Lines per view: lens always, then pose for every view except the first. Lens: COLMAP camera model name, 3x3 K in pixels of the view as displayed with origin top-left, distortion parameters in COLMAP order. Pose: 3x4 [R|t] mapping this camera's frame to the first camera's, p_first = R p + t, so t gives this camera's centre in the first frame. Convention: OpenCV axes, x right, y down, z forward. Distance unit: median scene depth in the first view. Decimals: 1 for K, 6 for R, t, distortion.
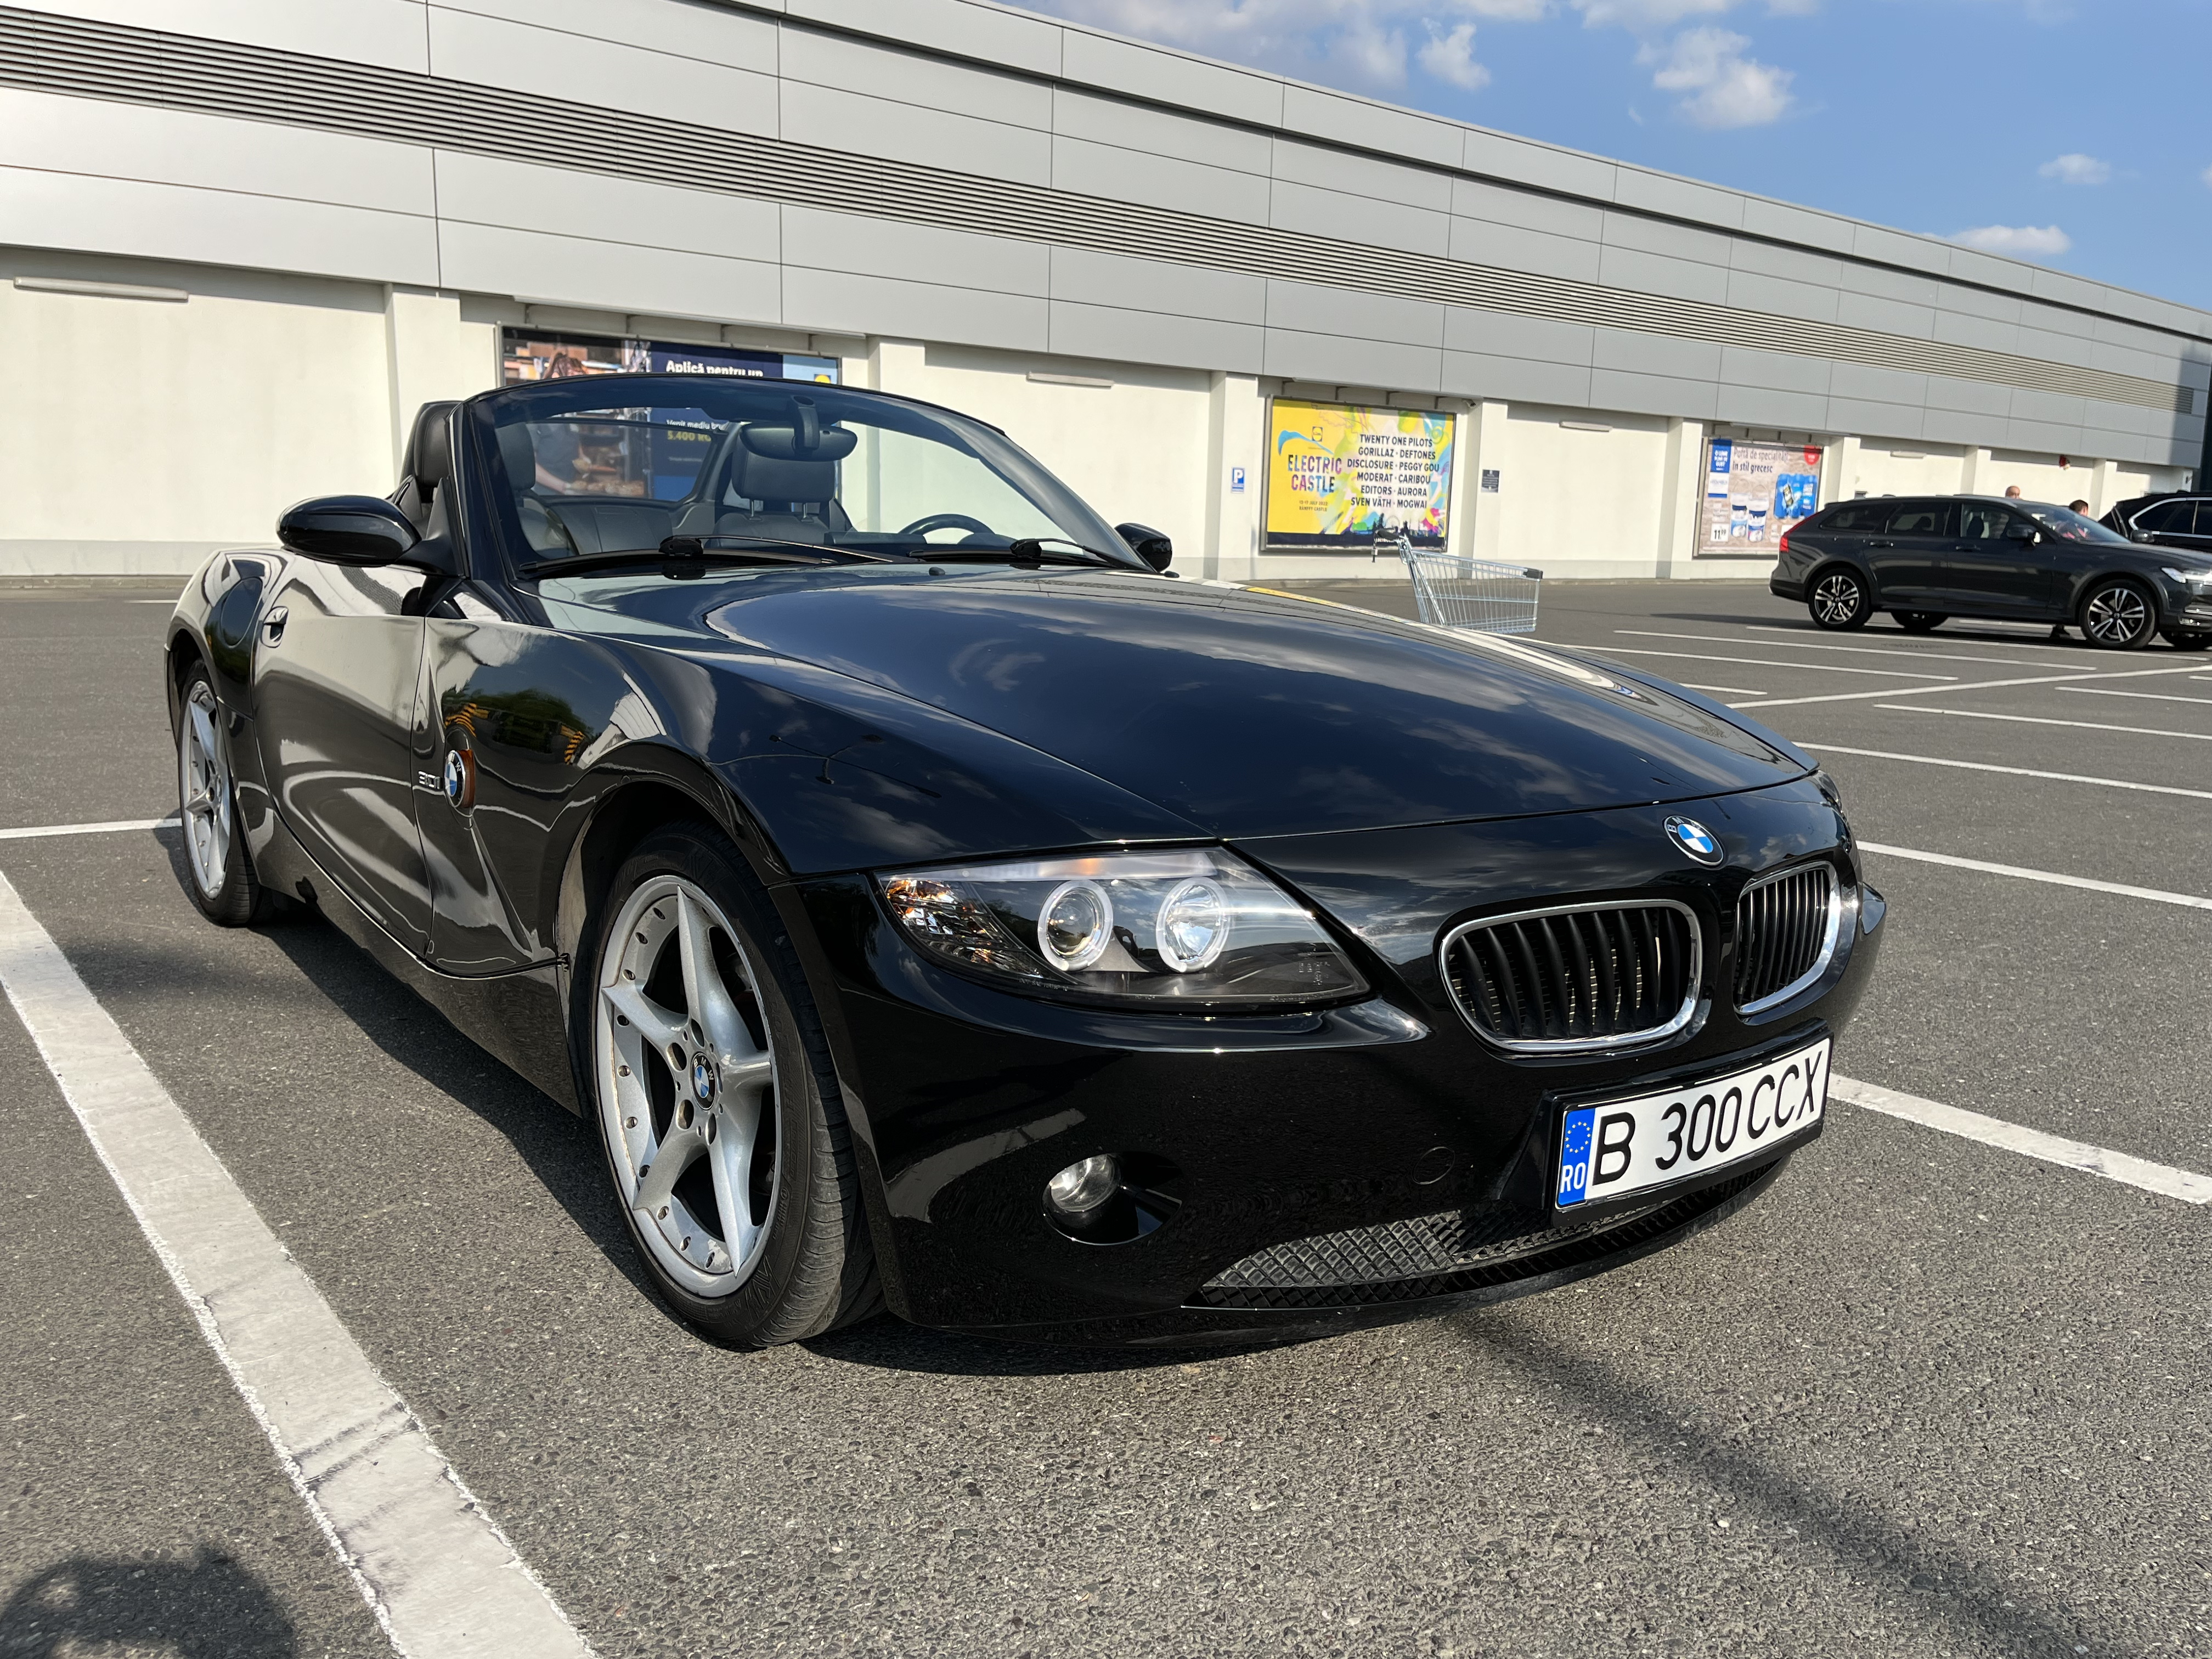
lens RADIAL K [[1713.8, 0, 1092.7], [0, 1713.8, 810.8], [0, 0, 1]] dist [0.018889, -0.007637]
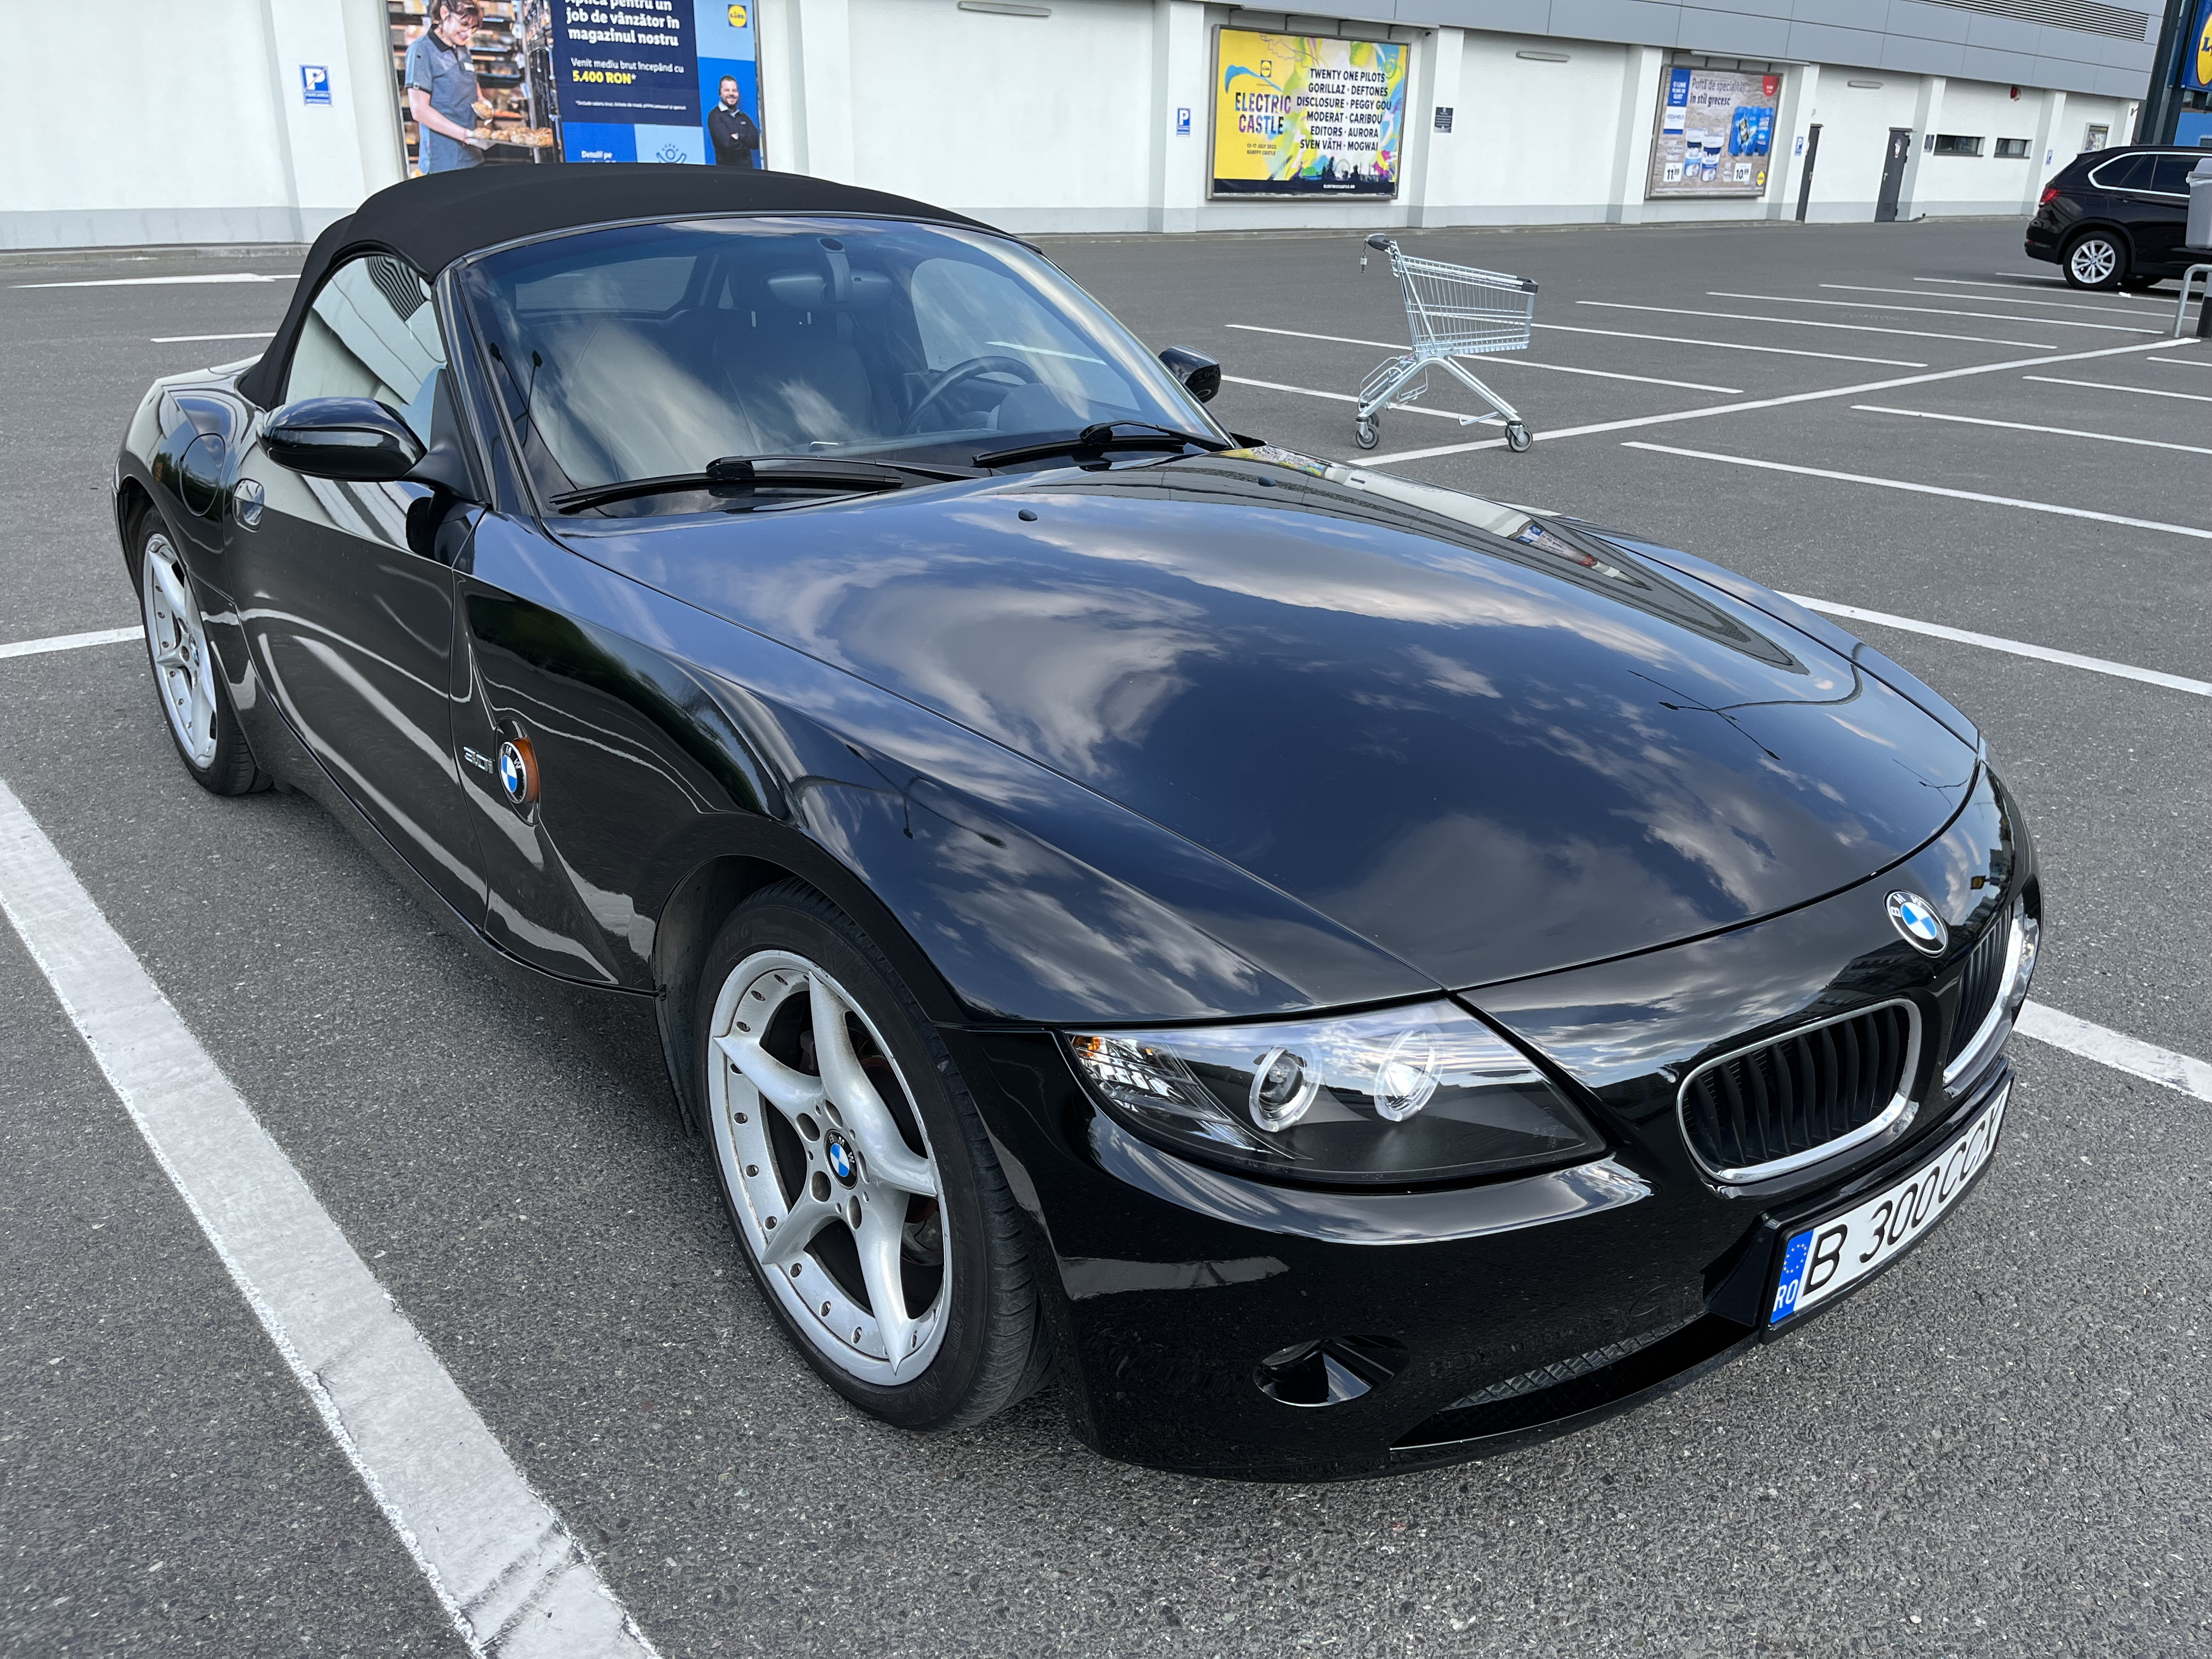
lens RADIAL K [[1677.8, 0, 1115.5], [0, 1677.8, 802.0], [0, 0, 1]] dist [0.059814, -0.078155]
pose [[0.998492, -0.020854, 0.050788, -0.117168], [0.010067, 0.978914, 0.204026, -0.215845], [-0.053972, -0.203207, 0.977647, 0.124744]]
